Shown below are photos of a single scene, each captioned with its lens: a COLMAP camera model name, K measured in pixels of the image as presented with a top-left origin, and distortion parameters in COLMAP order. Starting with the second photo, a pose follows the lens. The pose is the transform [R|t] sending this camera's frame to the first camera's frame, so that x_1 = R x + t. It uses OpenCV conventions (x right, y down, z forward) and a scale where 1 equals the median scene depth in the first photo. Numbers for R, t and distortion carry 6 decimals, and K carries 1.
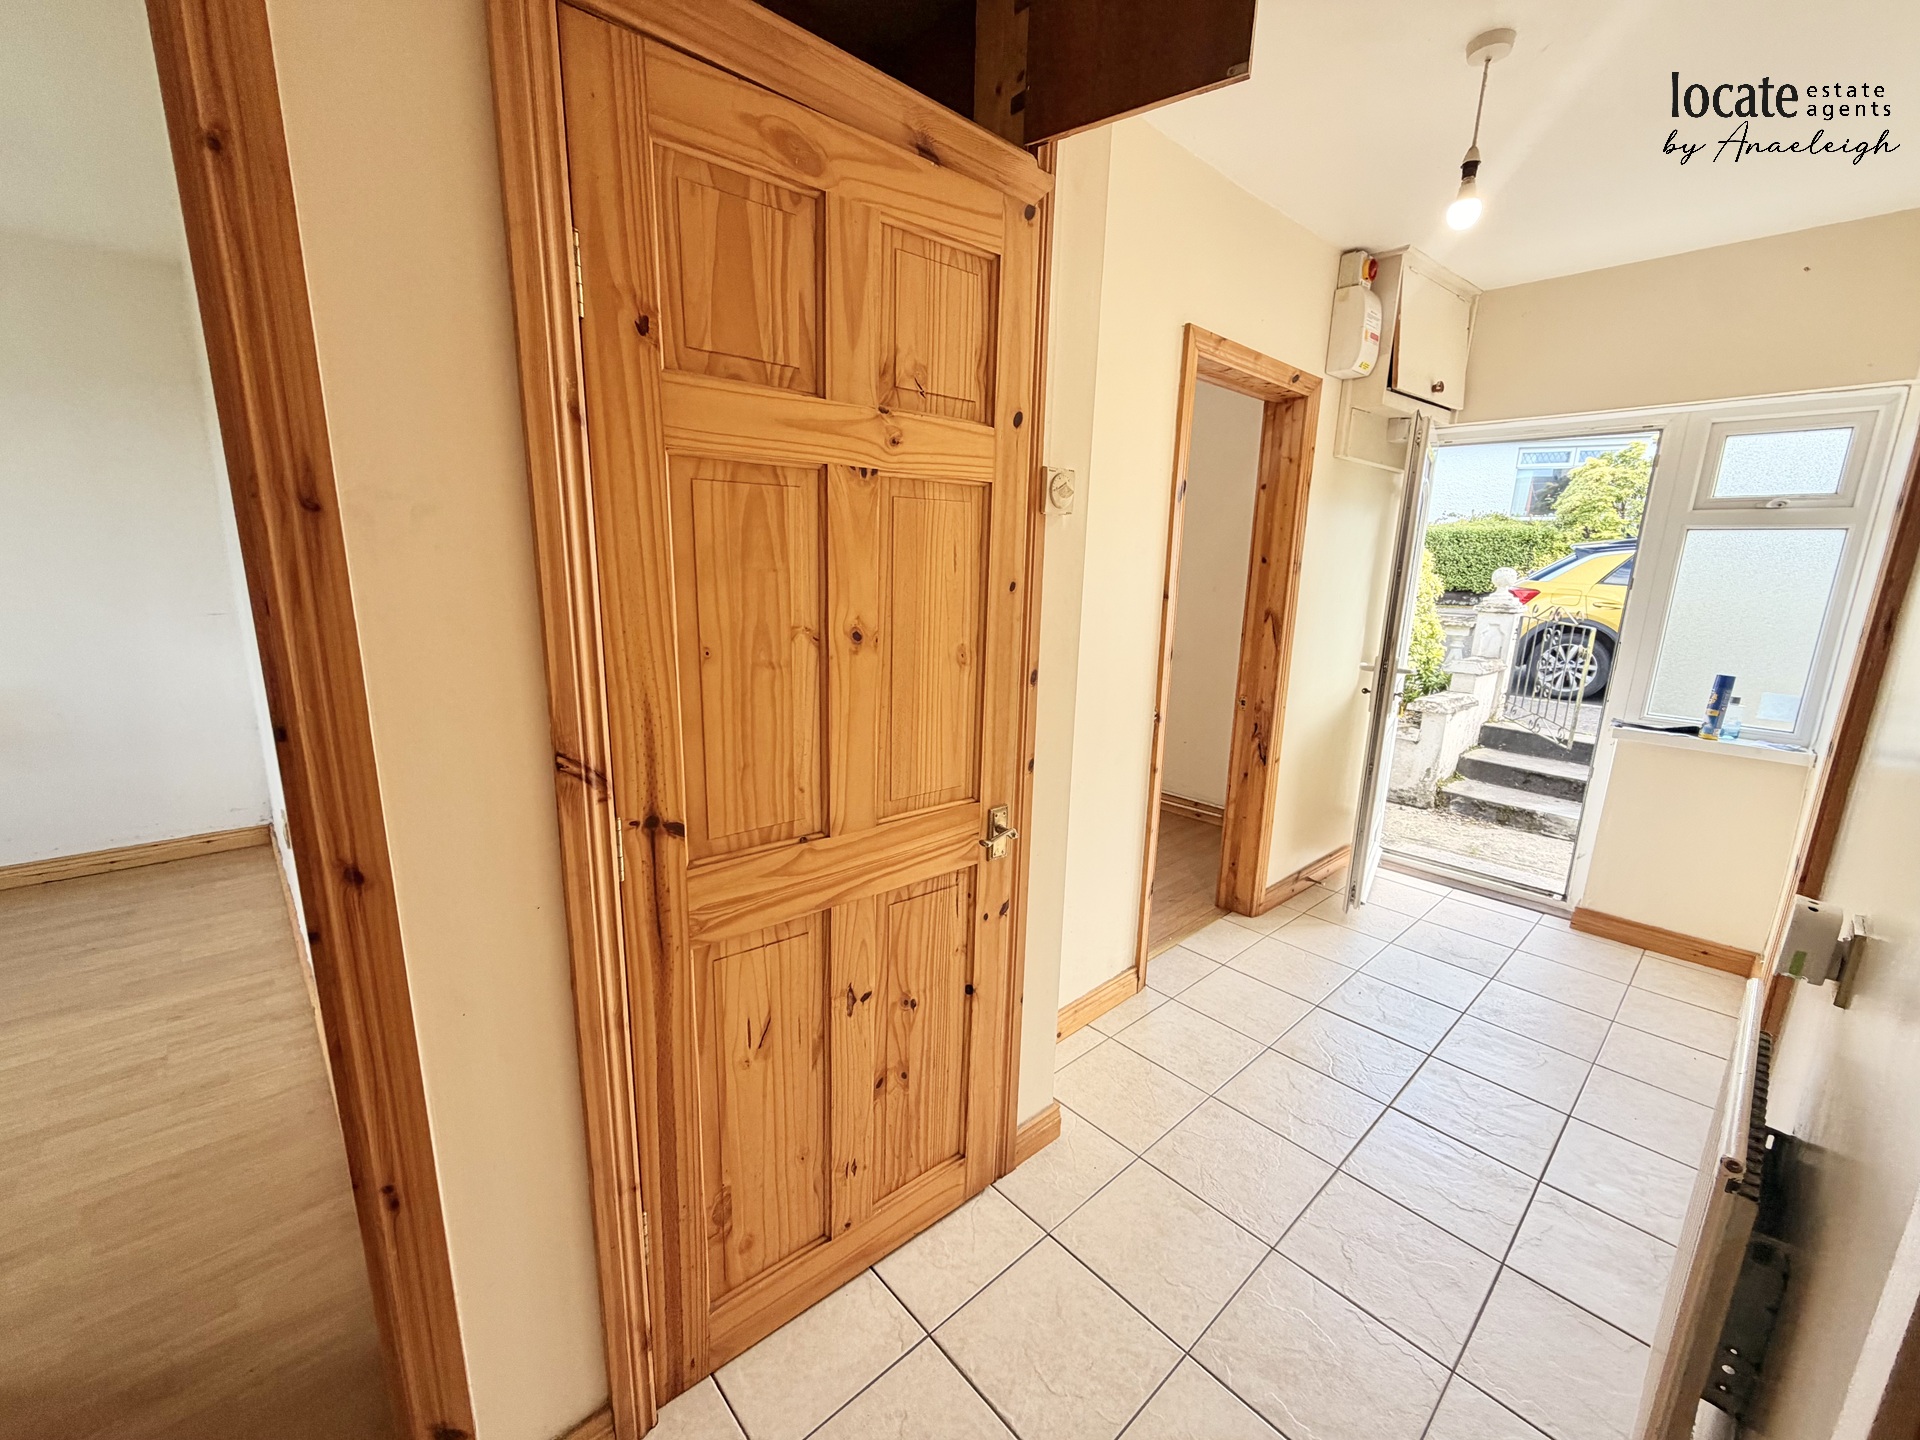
lens RADIAL K [[770.3, 0, 957.3], [0, 770.3, 727.3], [0, 0, 1]] dist [-0.000338, 0.000011]
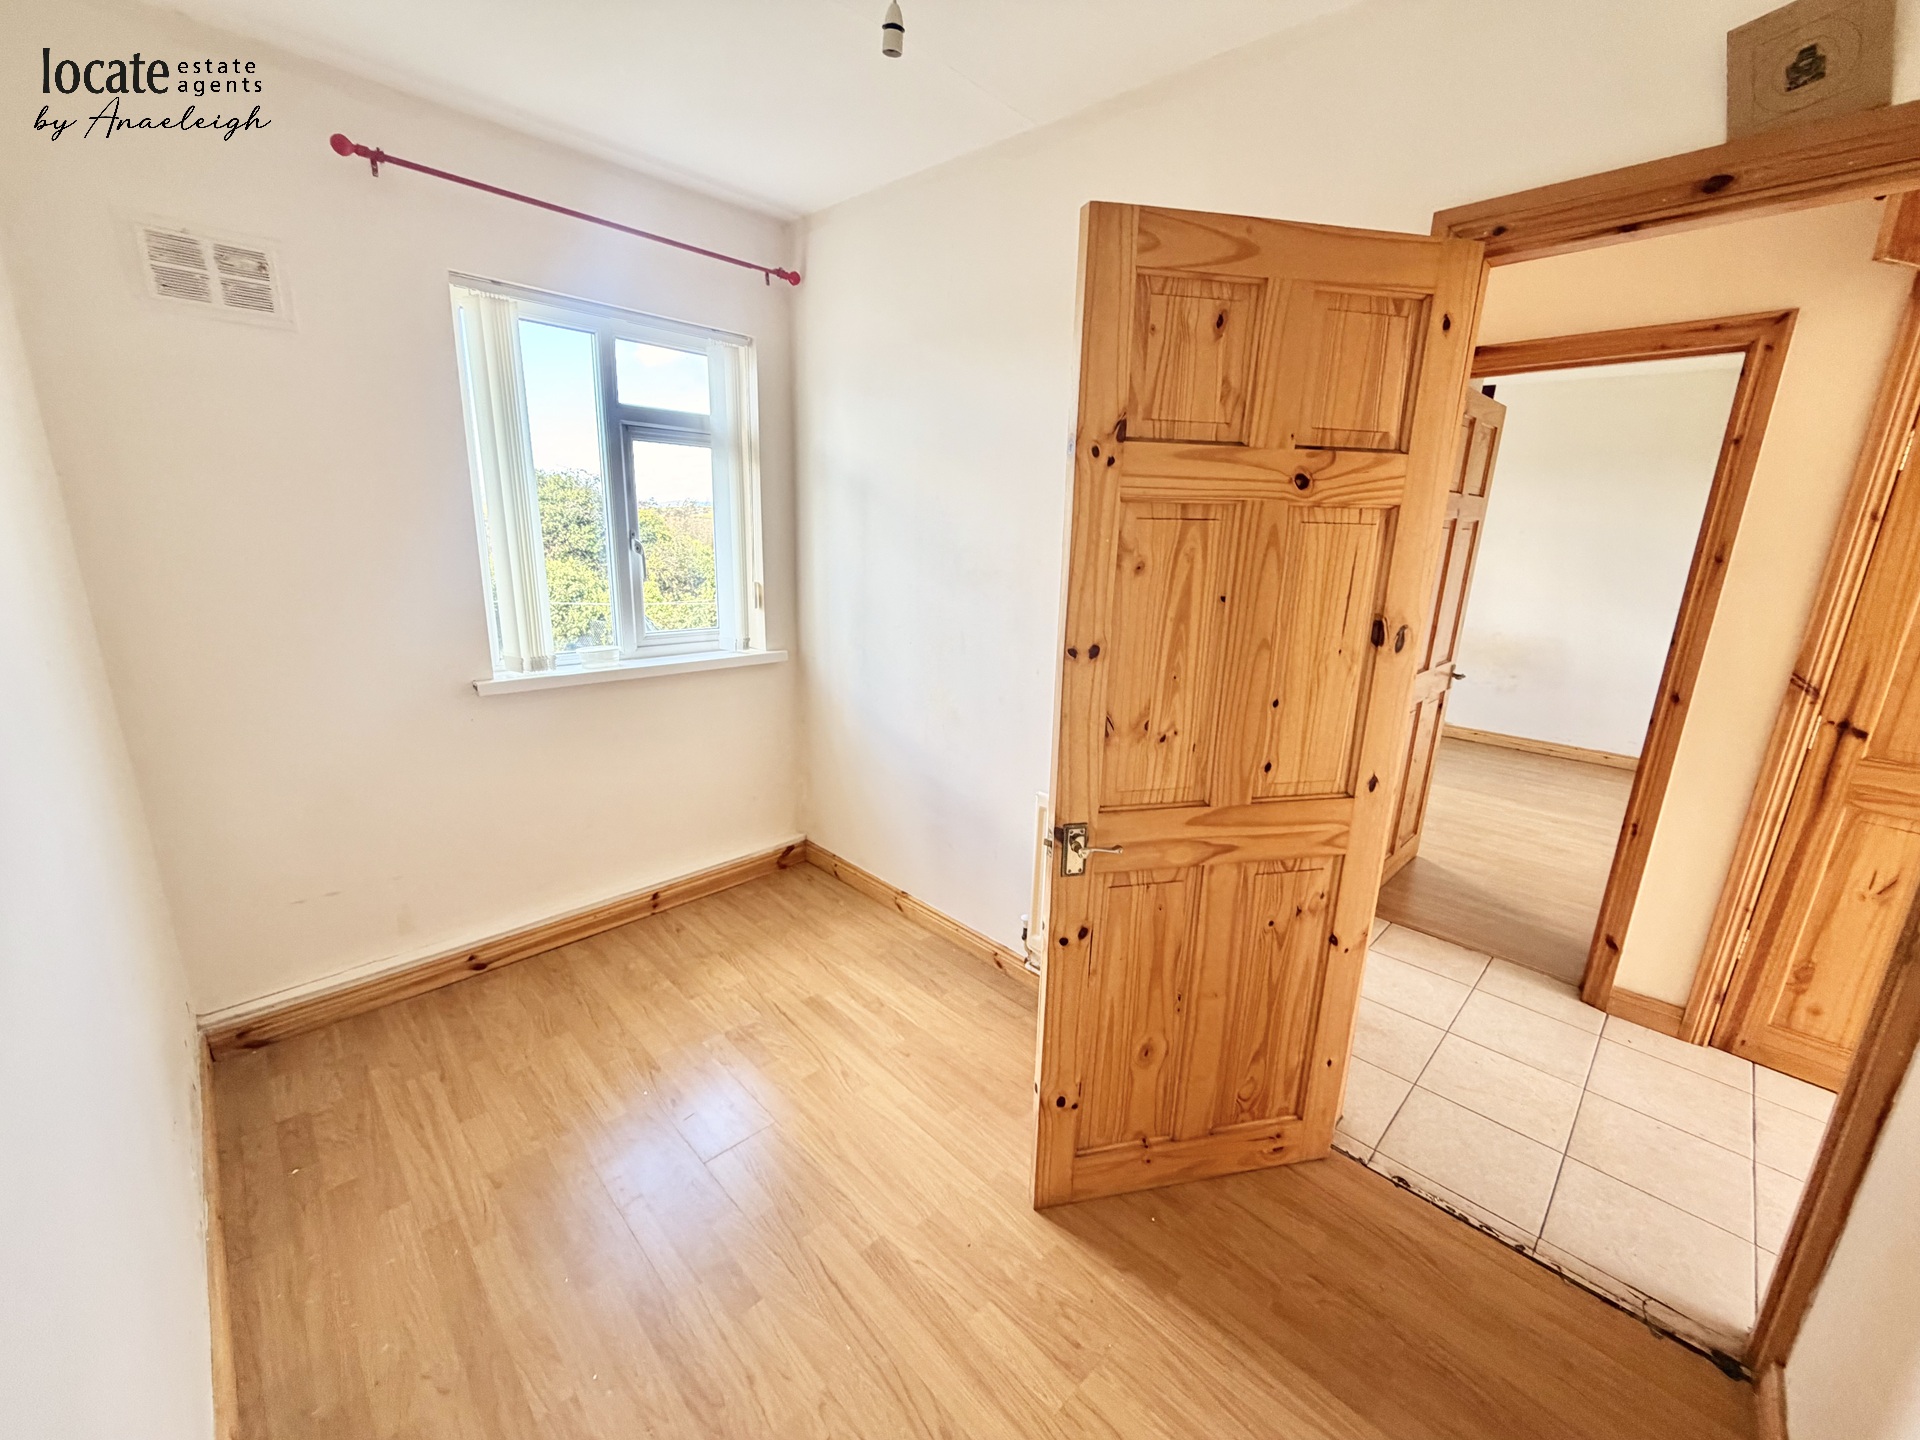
lens RADIAL K [[770.3, 0, 957.3], [0, 770.3, 727.3], [0, 0, 1]] dist [-0.000338, 0.000011]
pose [[0.054074, 0.229727, -0.971752, 1.191965], [-0.245143, 0.946447, 0.210104, 0.239710], [0.967978, 0.226857, 0.107494, -1.173132]]
